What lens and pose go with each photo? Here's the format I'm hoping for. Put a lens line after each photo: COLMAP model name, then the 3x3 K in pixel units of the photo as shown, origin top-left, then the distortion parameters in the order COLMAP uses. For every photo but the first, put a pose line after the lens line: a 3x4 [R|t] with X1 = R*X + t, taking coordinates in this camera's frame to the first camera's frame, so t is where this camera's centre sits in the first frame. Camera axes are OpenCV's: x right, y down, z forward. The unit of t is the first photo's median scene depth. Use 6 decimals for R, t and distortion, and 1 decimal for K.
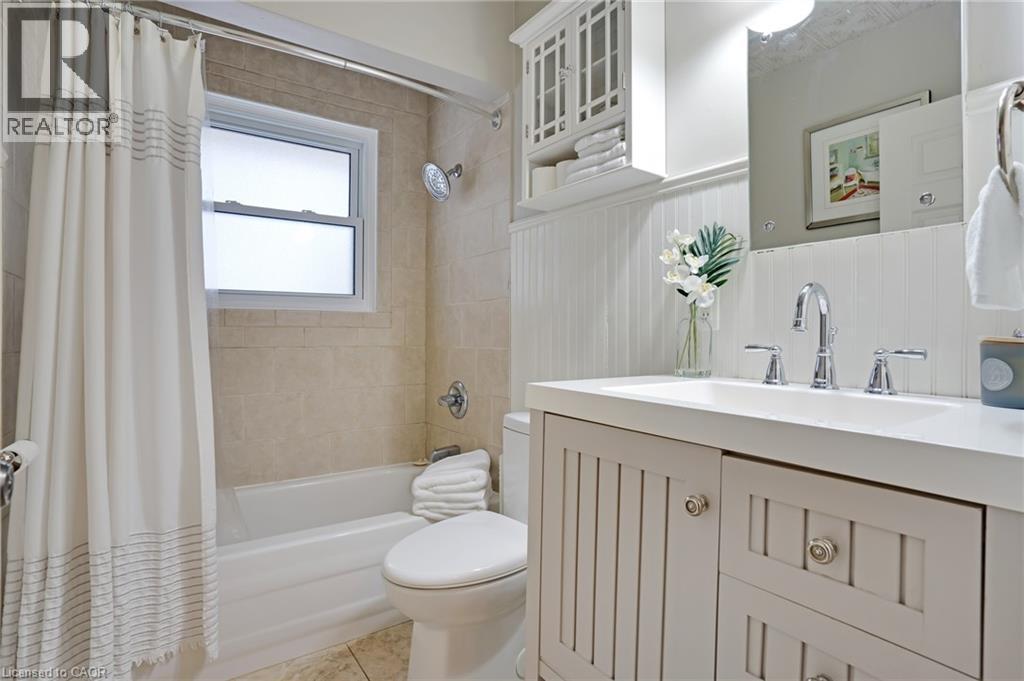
lens RADIAL K [[511.9, 0, 509.2], [0, 511.9, 337.3], [0, 0, 1]] dist [-0.074682, 0.044131]
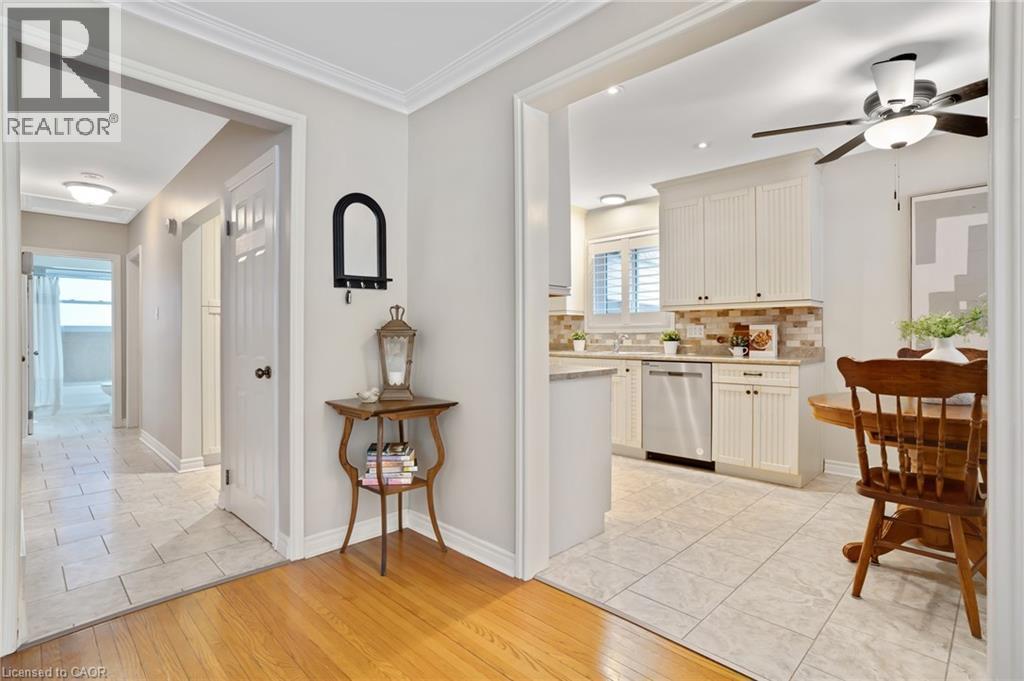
lens RADIAL K [[498.9, 0, 501.1], [0, 498.9, 335.5], [0, 0, 1]] dist [-0.058228, 0.036795]
pose [[0.980458, -0.009827, 0.196485, 2.562677], [0.013978, 0.999707, -0.019751, 0.126004], [-0.196234, 0.022112, 0.980308, -4.325327]]
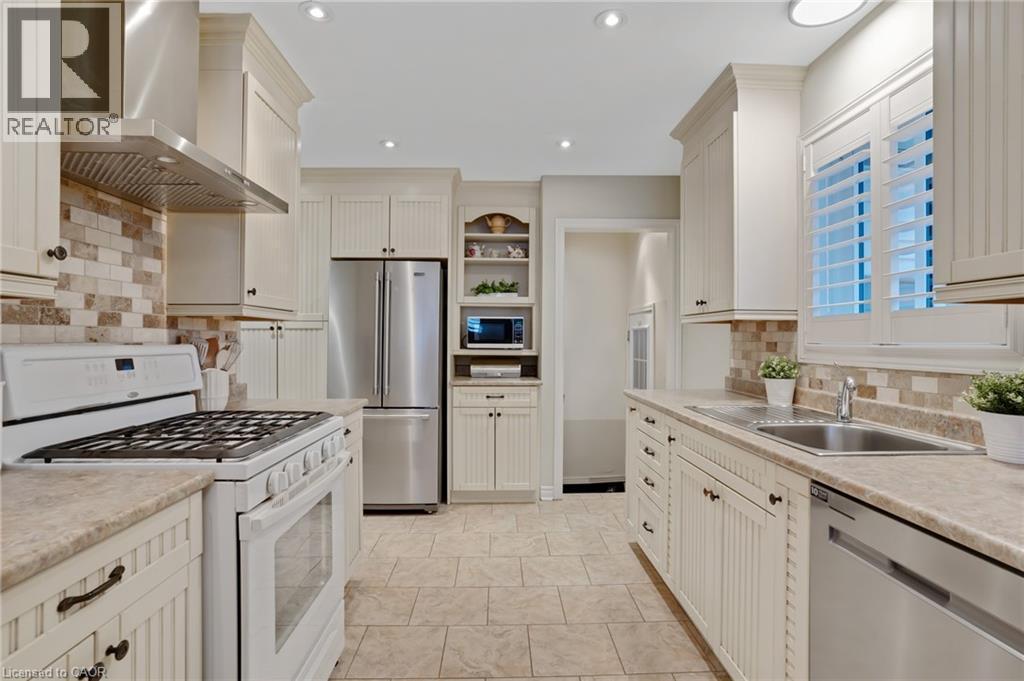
lens RADIAL K [[511.9, 0, 509.2], [0, 511.9, 337.3], [0, 0, 1]] dist [-0.074682, 0.044131]
pose [[0.857646, -0.008230, -0.514175, 3.926274], [-0.006884, 0.999599, -0.027482, 0.015933], [0.514194, 0.027109, 0.857245, -2.629383]]
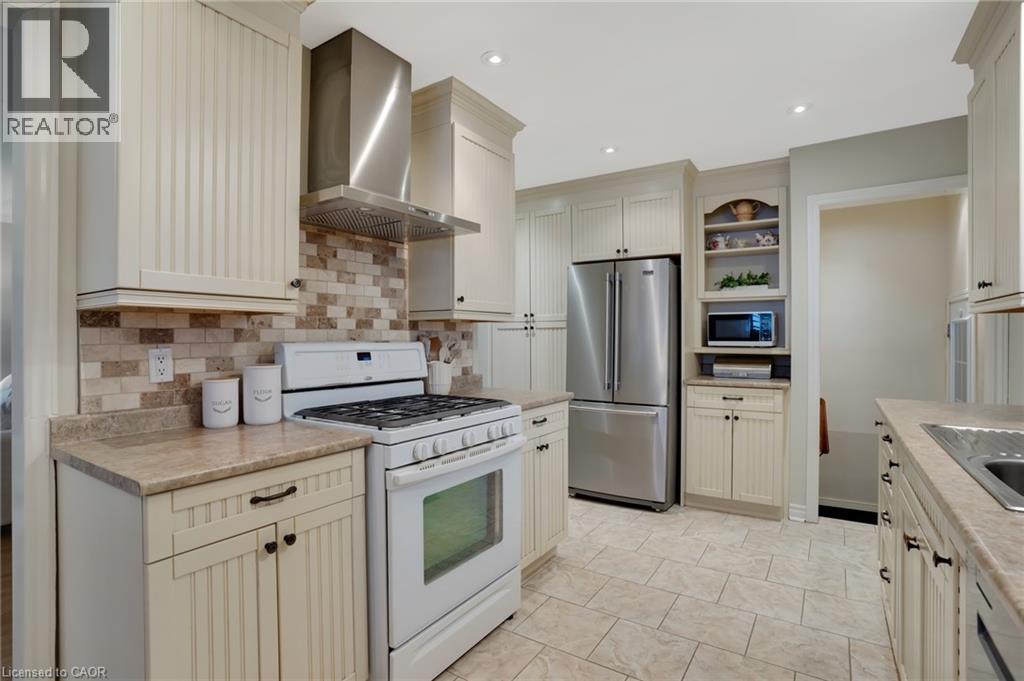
lens RADIAL K [[504.0, 0, 509.1], [0, 504.0, 336.8], [0, 0, 1]] dist [-0.077925, 0.038518]
pose [[0.409873, -0.009870, -0.912089, 4.218926], [-0.013945, 0.999757, -0.017085, 0.011302], [0.912036, 0.019722, 0.409636, -2.363587]]
